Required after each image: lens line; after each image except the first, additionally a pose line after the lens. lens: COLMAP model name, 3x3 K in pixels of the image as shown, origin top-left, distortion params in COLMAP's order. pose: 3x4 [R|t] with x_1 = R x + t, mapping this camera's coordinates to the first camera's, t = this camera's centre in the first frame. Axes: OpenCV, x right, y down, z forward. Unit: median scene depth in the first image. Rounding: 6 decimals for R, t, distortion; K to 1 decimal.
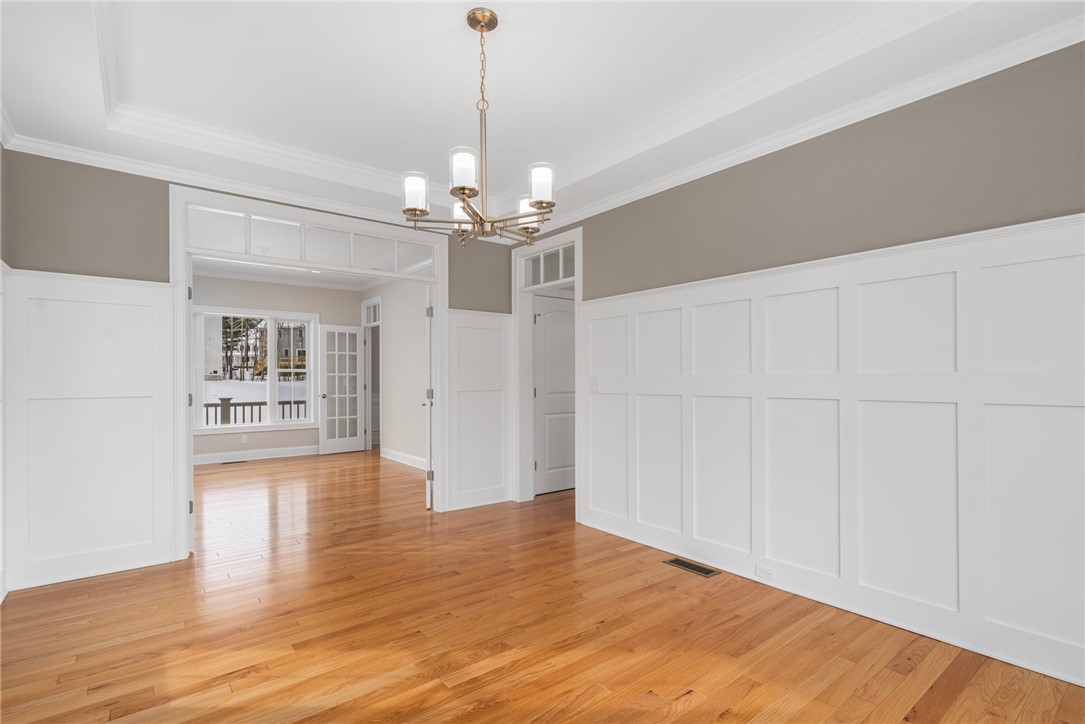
lens RADIAL K [[516.5, 0, 544.8], [0, 516.5, 358.9], [0, 0, 1]] dist [0.002773, 0.000432]
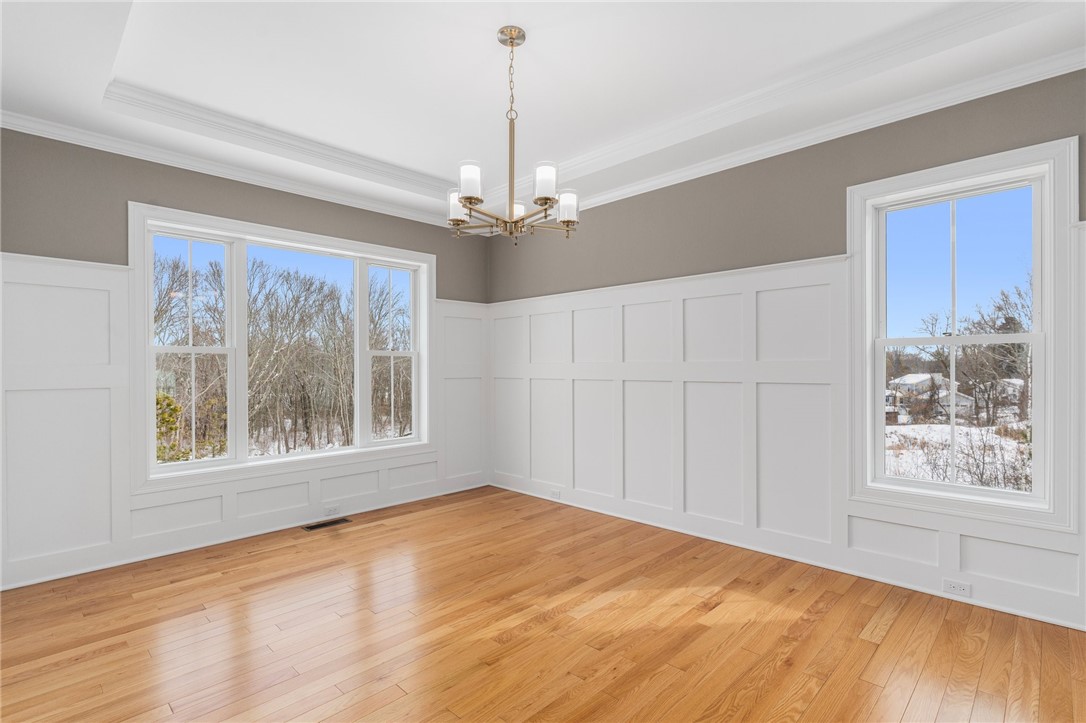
lens RADIAL K [[514.4, 0, 538.4], [0, 514.4, 373.2], [0, 0, 1]] dist [0.000782, 0.000022]
pose [[-0.992811, 0.009261, -0.119336, -0.037923], [0.012272, 0.999624, -0.024522, 0.072446], [0.119064, -0.025810, -0.992551, 1.883059]]
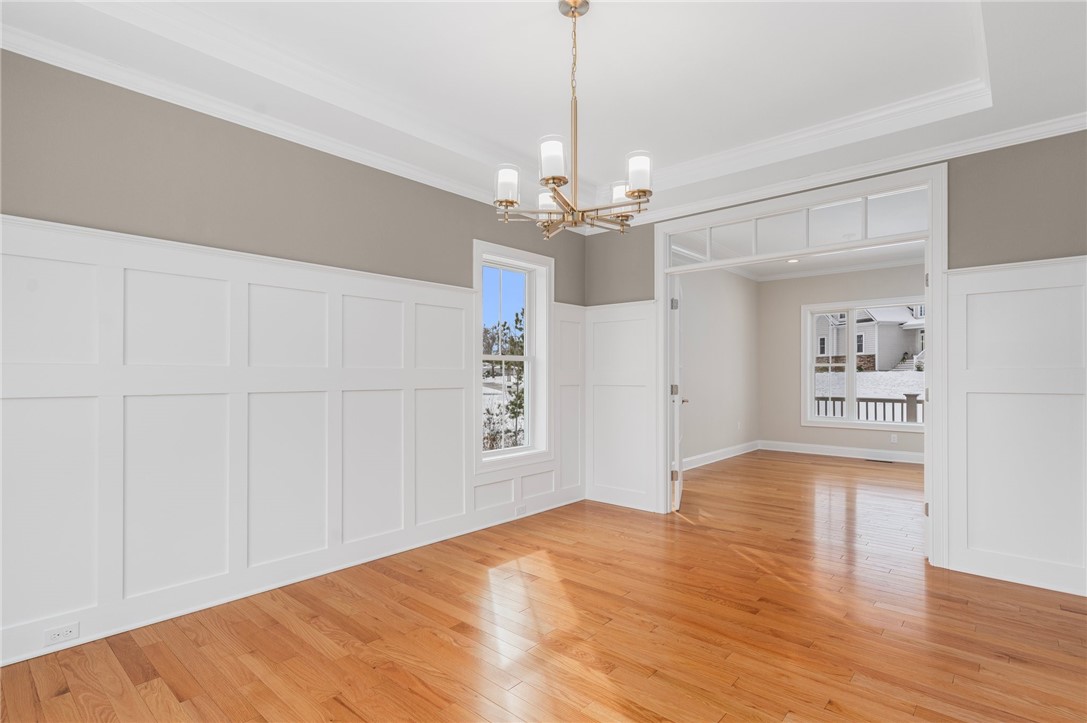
lens RADIAL K [[537.5, 0, 557.7], [0, 537.5, 379.9], [0, 0, 1]] dist [0.001854, -0.000183]
pose [[0.186827, 0.015215, -0.982275, 0.777845], [0.033987, 0.999181, 0.021941, 0.026601], [0.981805, -0.037484, 0.186157, 0.717181]]
